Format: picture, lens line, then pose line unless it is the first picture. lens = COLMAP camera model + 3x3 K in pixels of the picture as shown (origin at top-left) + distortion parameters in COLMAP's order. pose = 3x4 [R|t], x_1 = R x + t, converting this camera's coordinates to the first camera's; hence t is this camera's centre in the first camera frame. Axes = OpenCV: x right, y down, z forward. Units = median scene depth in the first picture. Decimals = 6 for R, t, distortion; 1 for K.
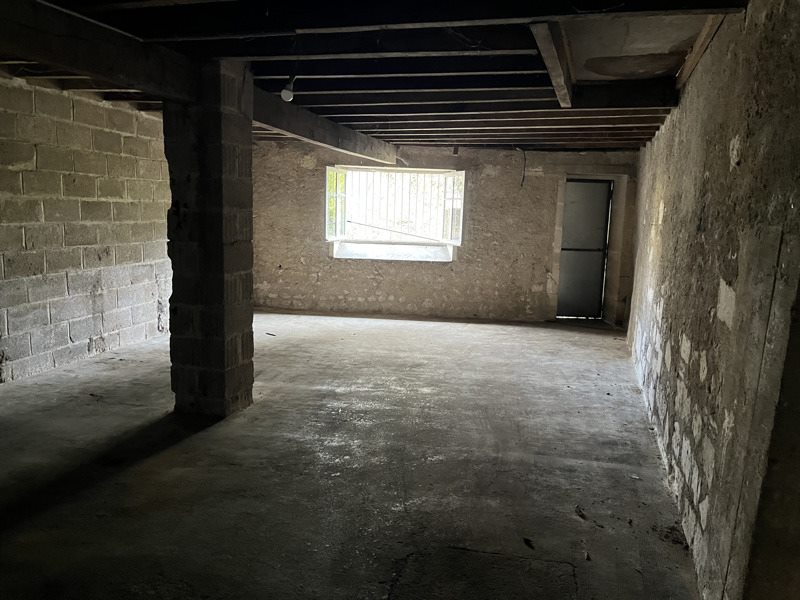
lens RADIAL K [[596.9, 0, 402.9], [0, 596.9, 298.2], [0, 0, 1]] dist [0.015666, -0.001663]
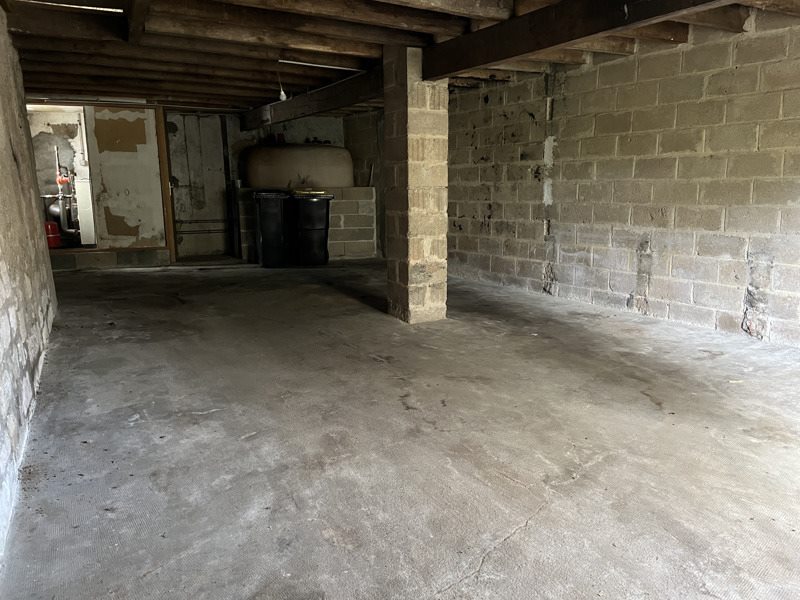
lens RADIAL K [[596.9, 0, 404.1], [0, 596.9, 304.3], [0, 0, 1]] dist [0.015666, -0.001663]
pose [[-0.716017, 0.110235, -0.689324, 0.461987], [-0.116228, 0.954845, 0.273425, -0.151075], [0.688339, 0.275896, -0.670873, 1.412523]]
